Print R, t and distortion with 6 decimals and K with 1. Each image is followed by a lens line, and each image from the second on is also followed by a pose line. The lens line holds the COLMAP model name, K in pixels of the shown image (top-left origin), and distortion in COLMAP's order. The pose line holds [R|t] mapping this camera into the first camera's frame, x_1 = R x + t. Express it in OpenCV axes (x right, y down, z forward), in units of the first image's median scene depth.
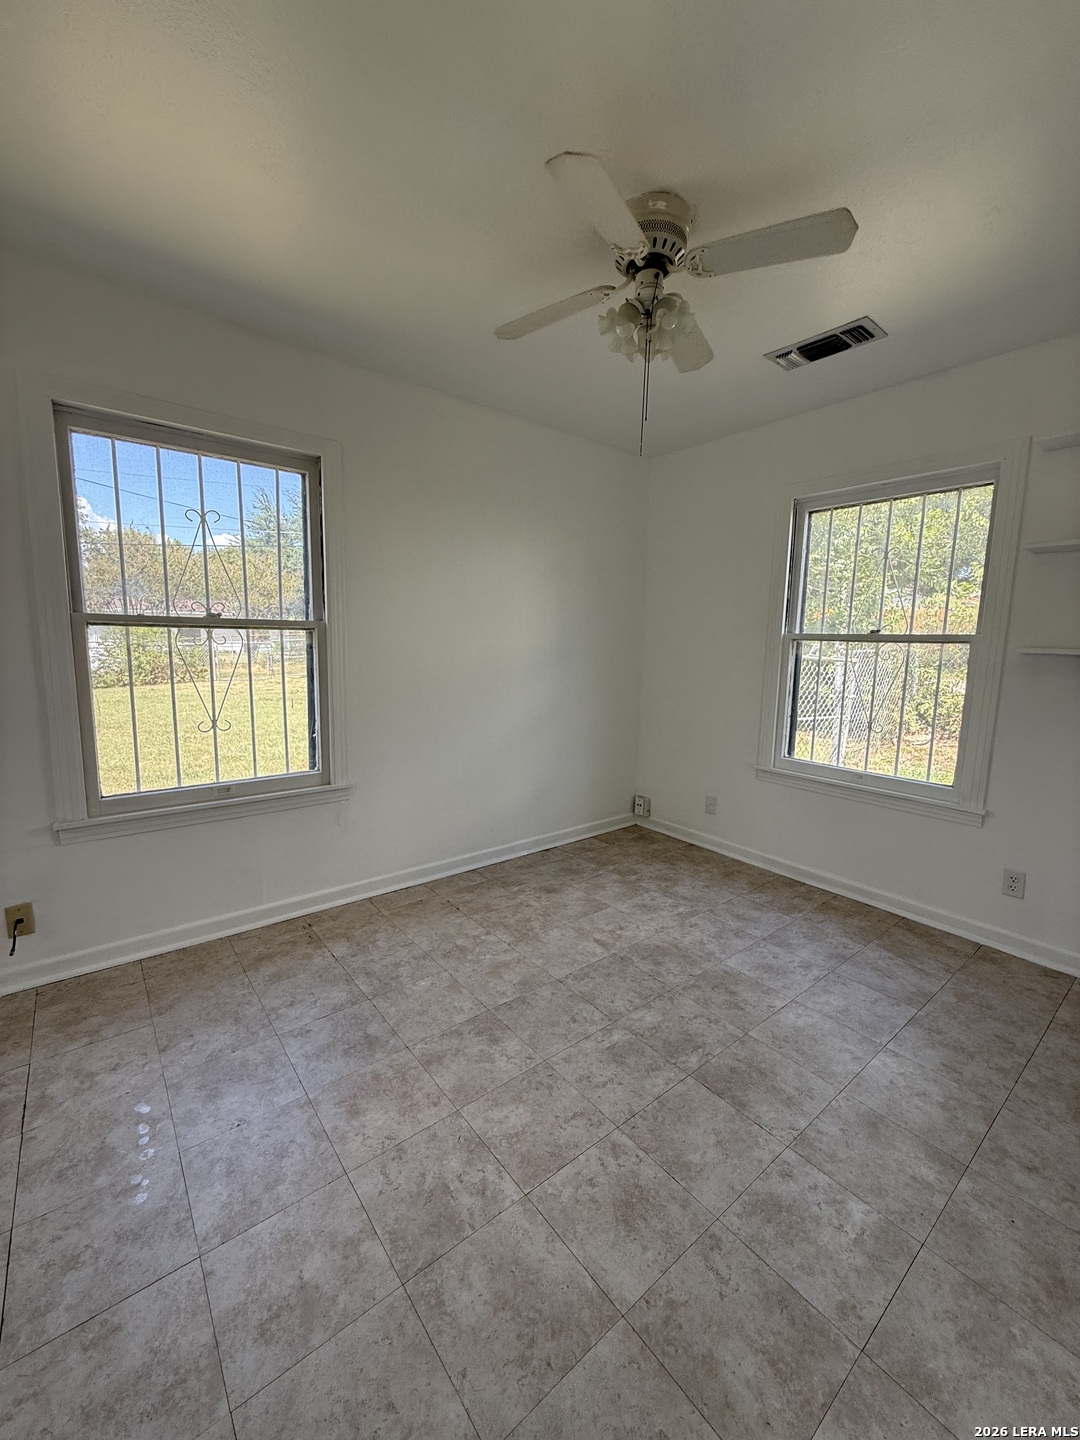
lens RADIAL K [[575.9, 0, 544.3], [0, 575.9, 716.0], [0, 0, 1]] dist [0.000137, 0.000644]
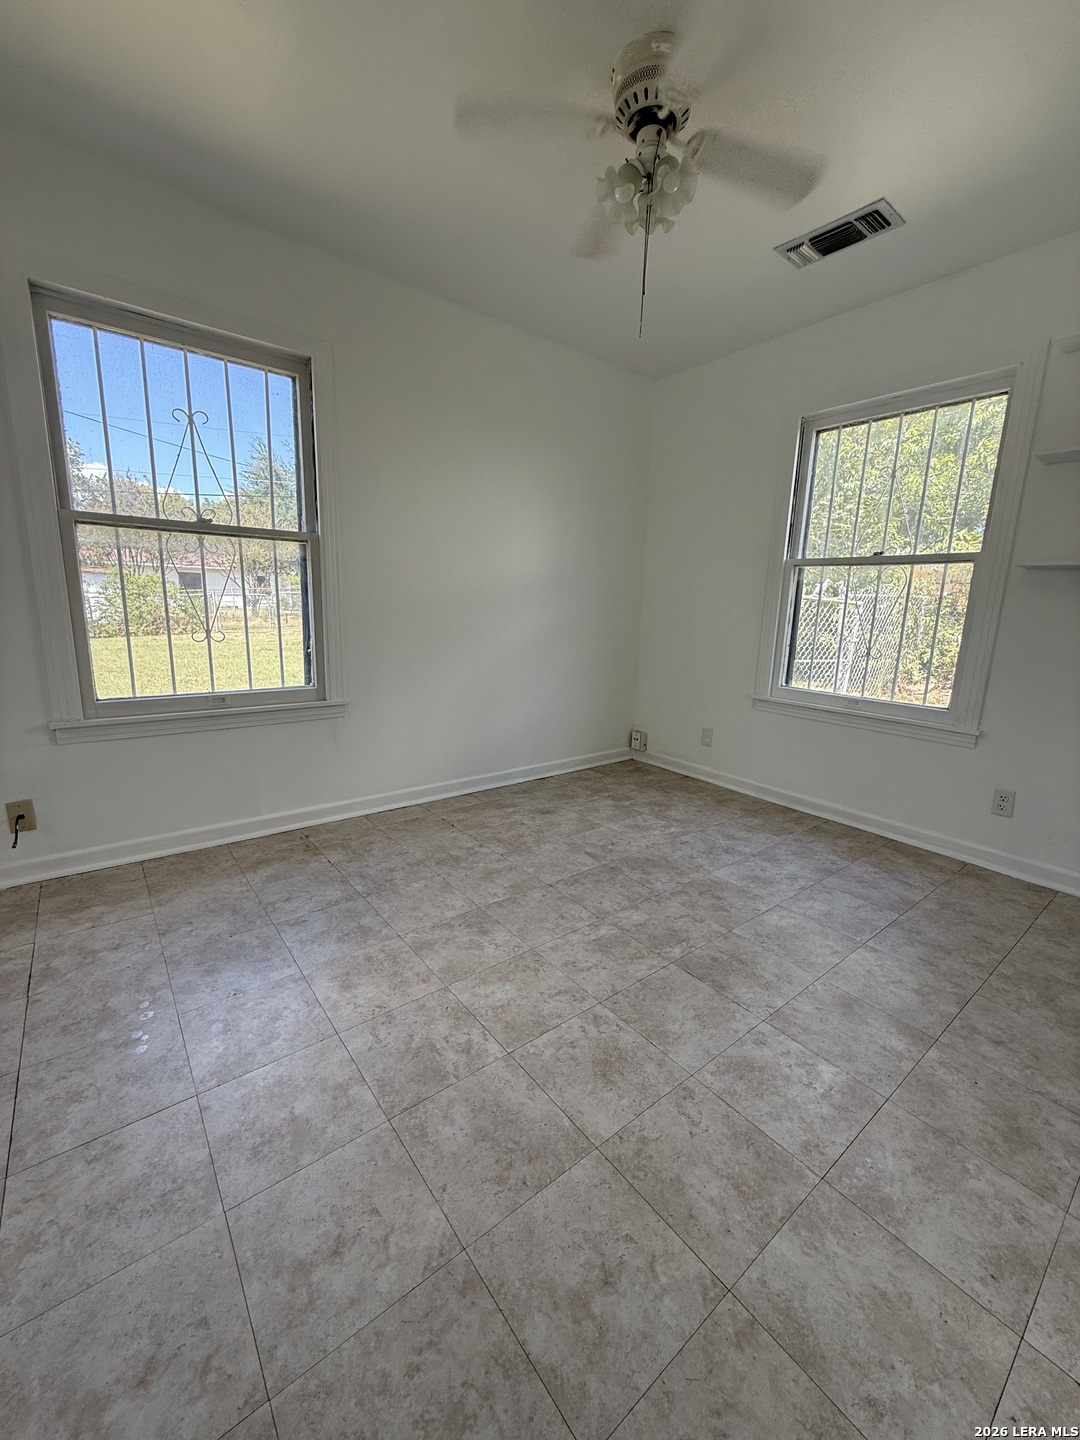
lens RADIAL K [[575.9, 0, 544.3], [0, 575.9, 716.0], [0, 0, 1]] dist [0.000137, 0.000644]
pose [[0.999901, 0.012750, -0.005878, 0.025110], [-0.012354, 0.997930, 0.063113, 0.128660], [0.006670, -0.063034, 0.997989, -0.001030]]
